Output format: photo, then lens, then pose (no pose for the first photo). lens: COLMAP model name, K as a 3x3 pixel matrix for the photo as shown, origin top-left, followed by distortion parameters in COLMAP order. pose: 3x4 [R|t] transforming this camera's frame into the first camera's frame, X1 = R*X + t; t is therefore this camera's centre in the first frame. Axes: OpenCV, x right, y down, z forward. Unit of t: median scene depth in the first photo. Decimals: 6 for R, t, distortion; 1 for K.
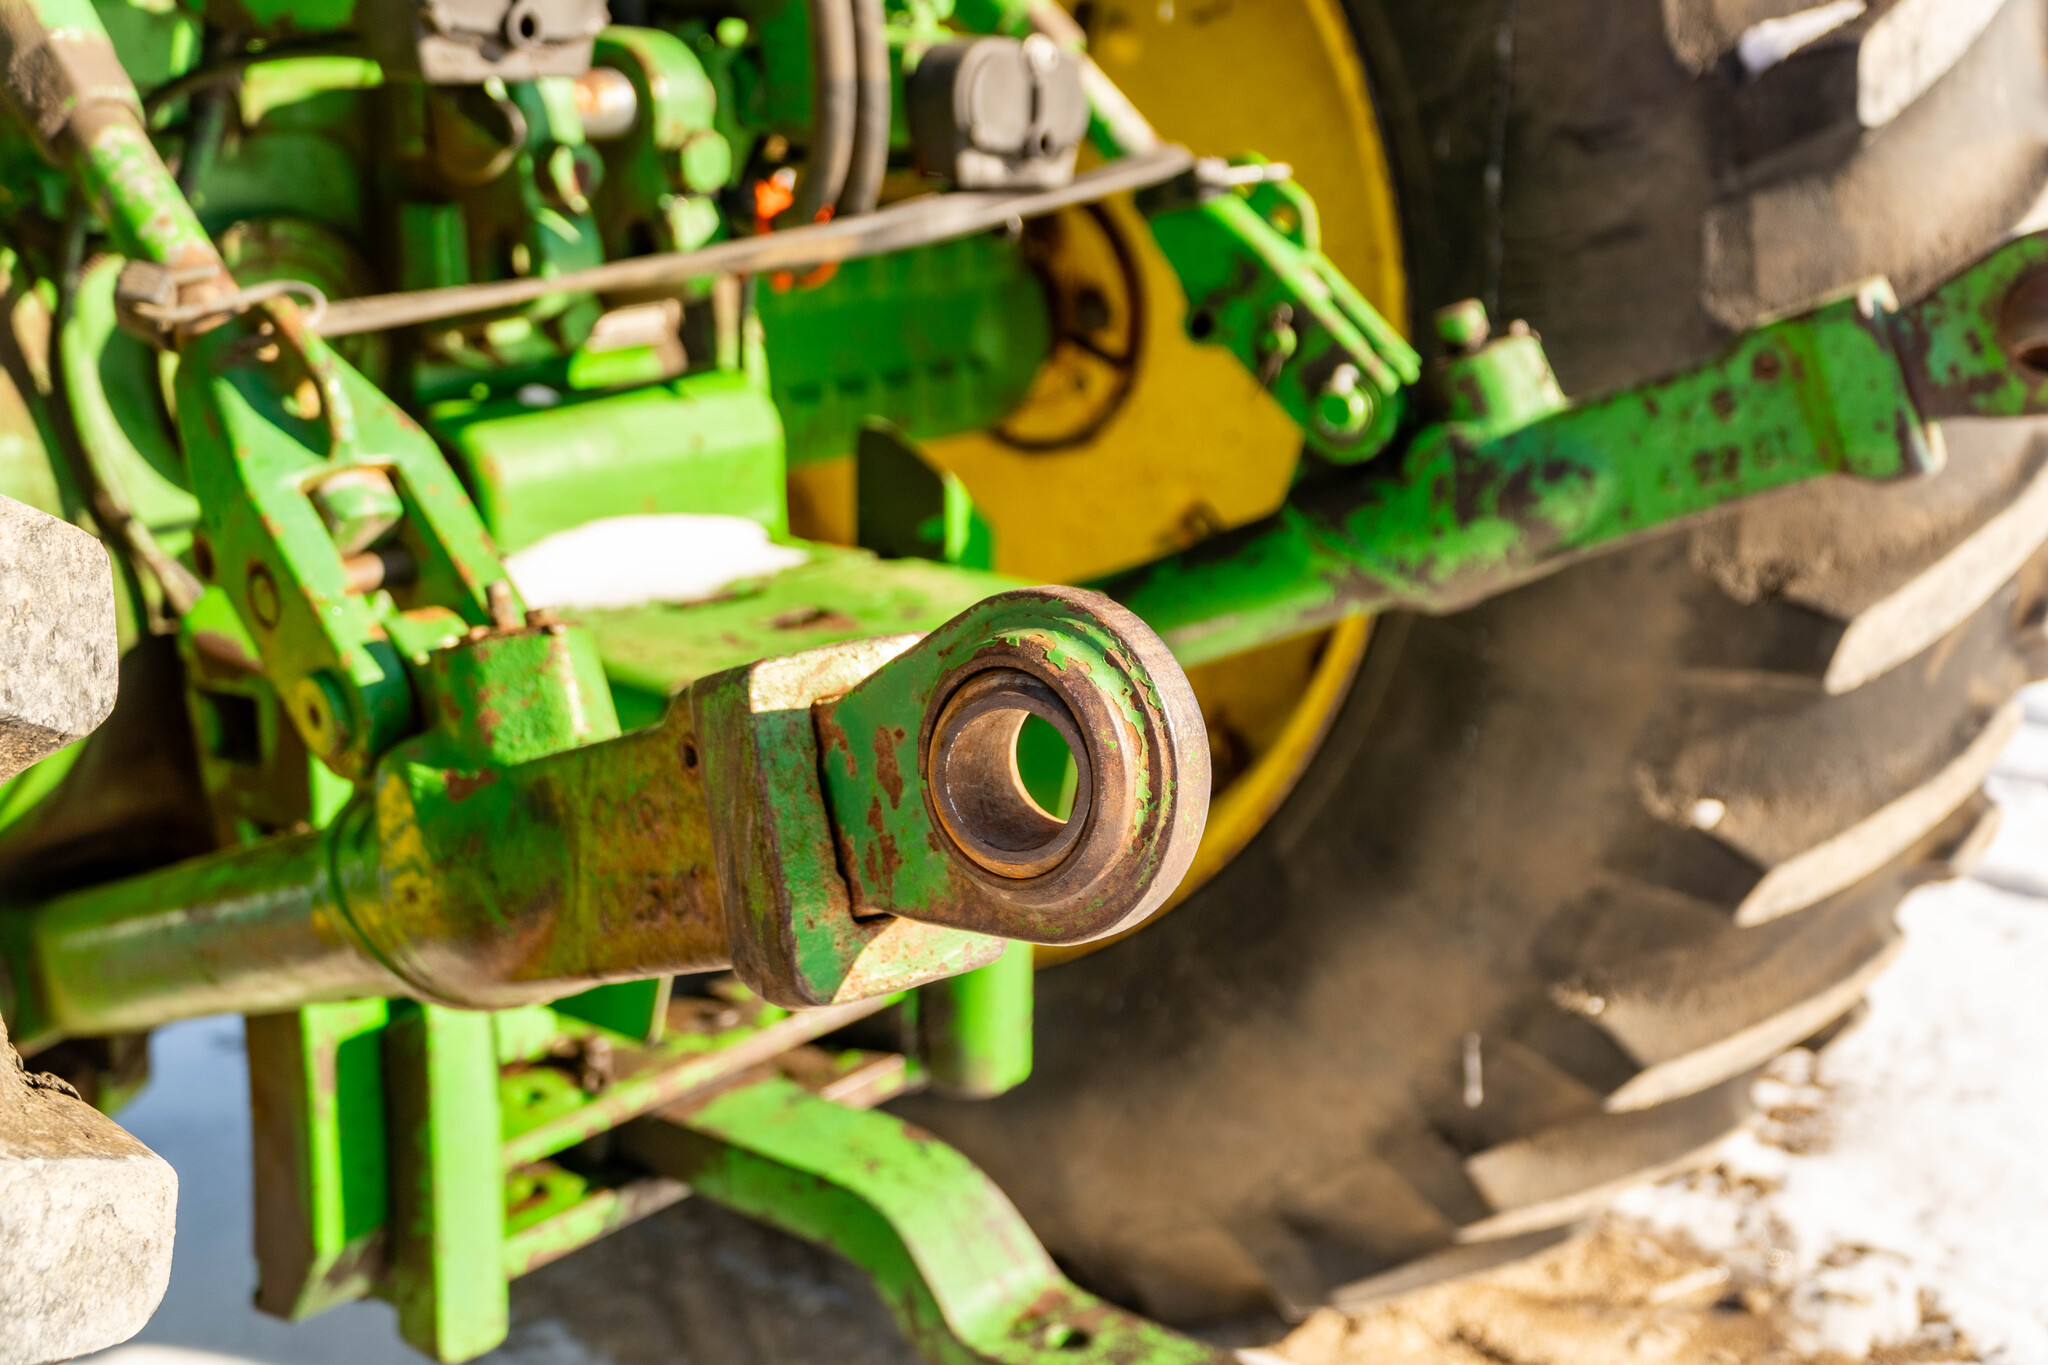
lens RADIAL K [[2425.5, 0, 1011.0], [0, 2425.5, 658.7], [0, 0, 1]] dist [0.075792, -0.003807]
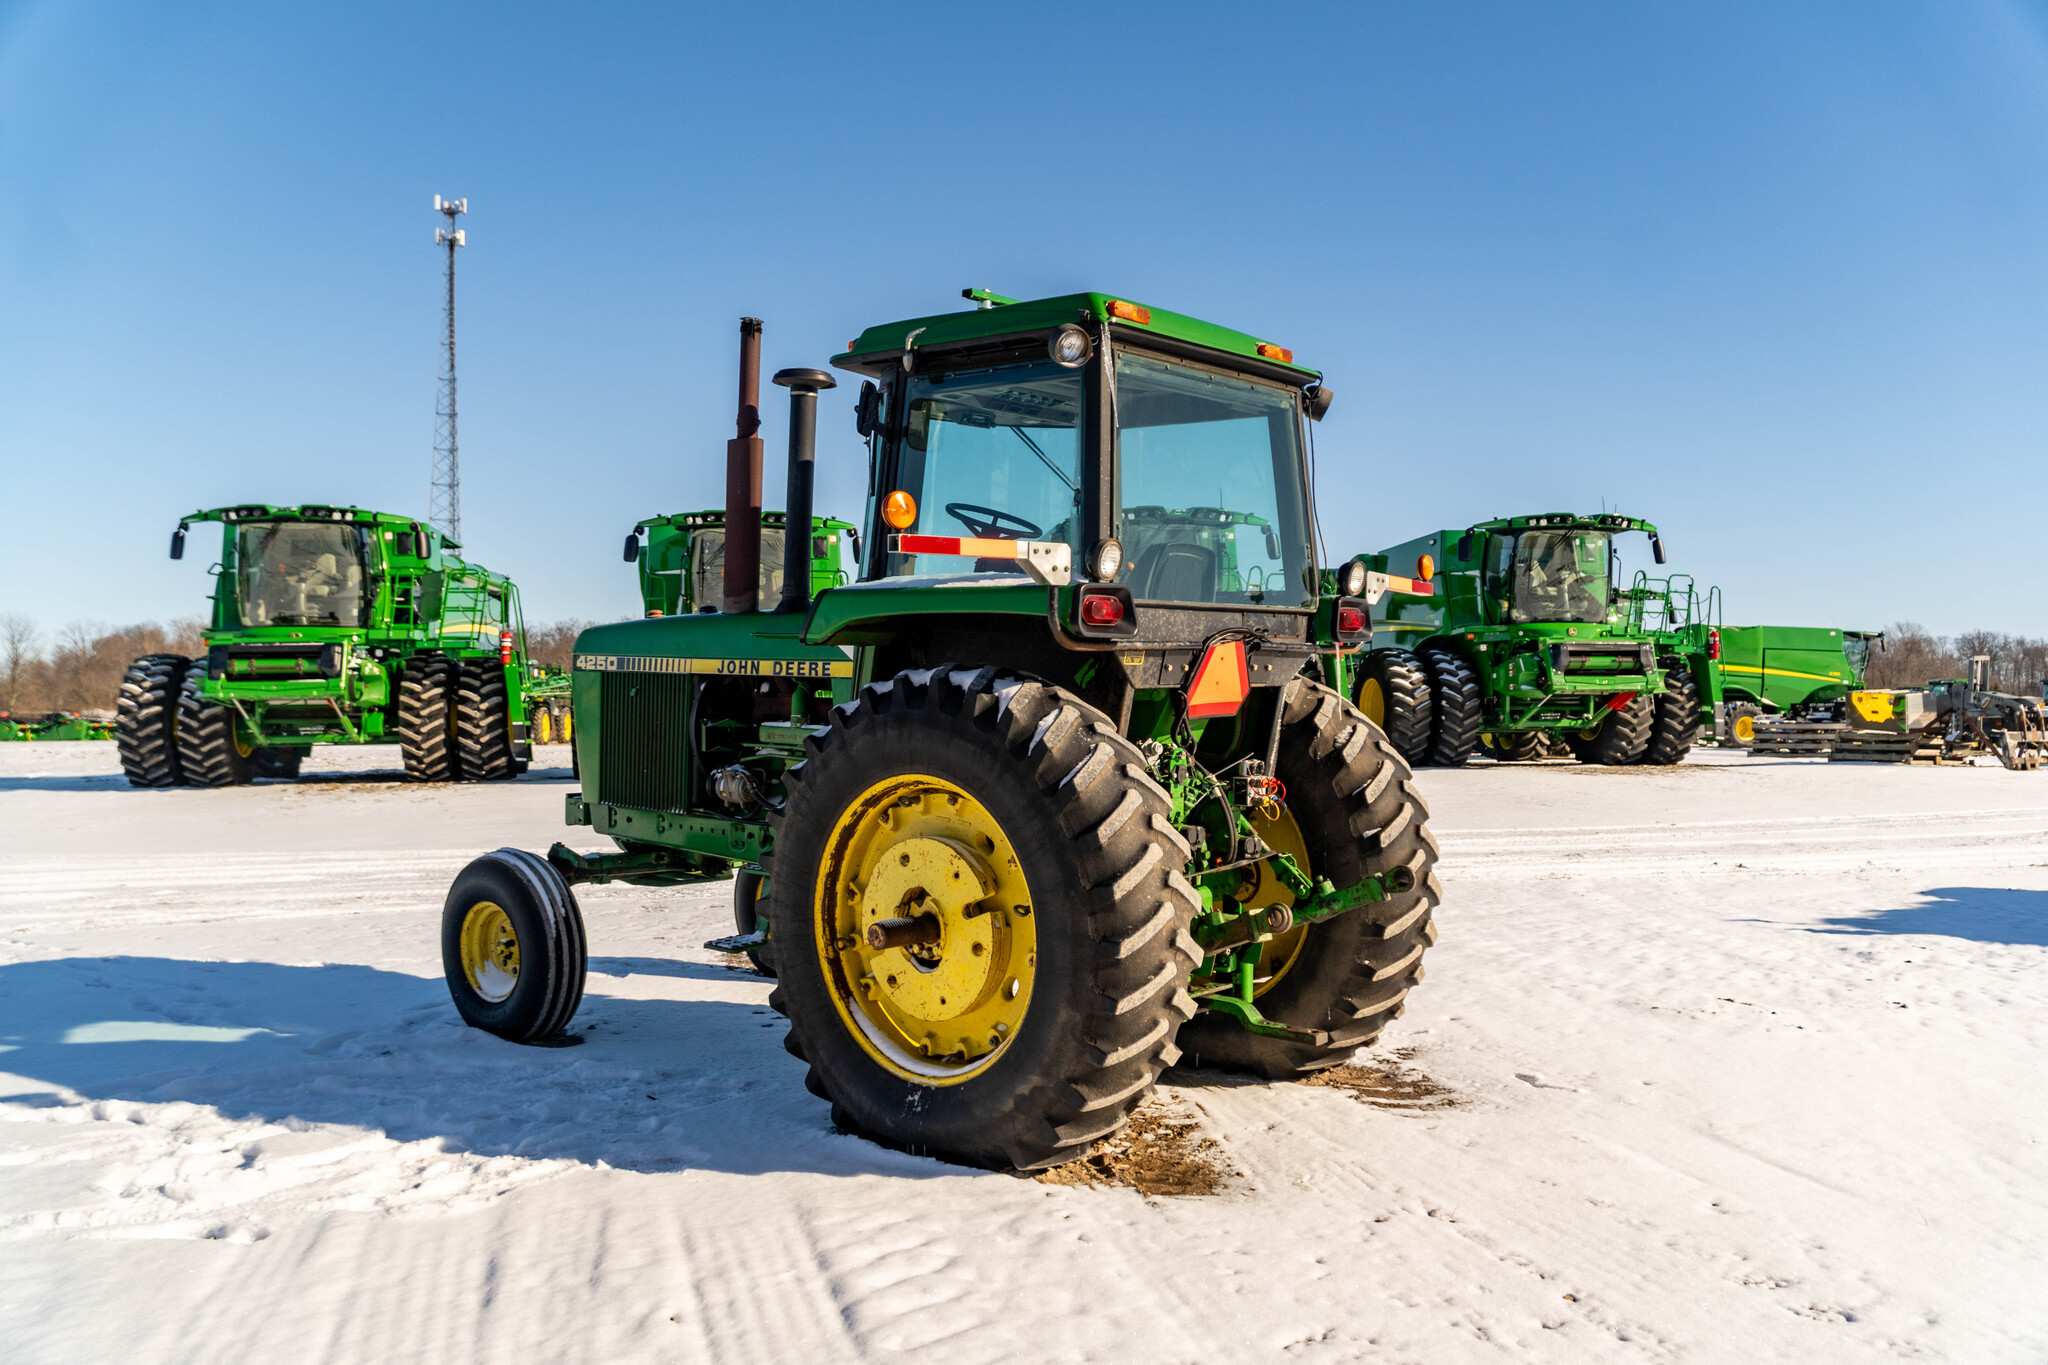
lens RADIAL K [[2425.5, 0, 1011.0], [0, 2425.5, 658.7], [0, 0, 1]] dist [0.075792, -0.003807]
pose [[0.999723, -0.001871, 0.023467, -0.732710], [0.006945, 0.975915, -0.218040, 0.648481], [-0.022494, 0.218143, 0.975658, -5.047376]]
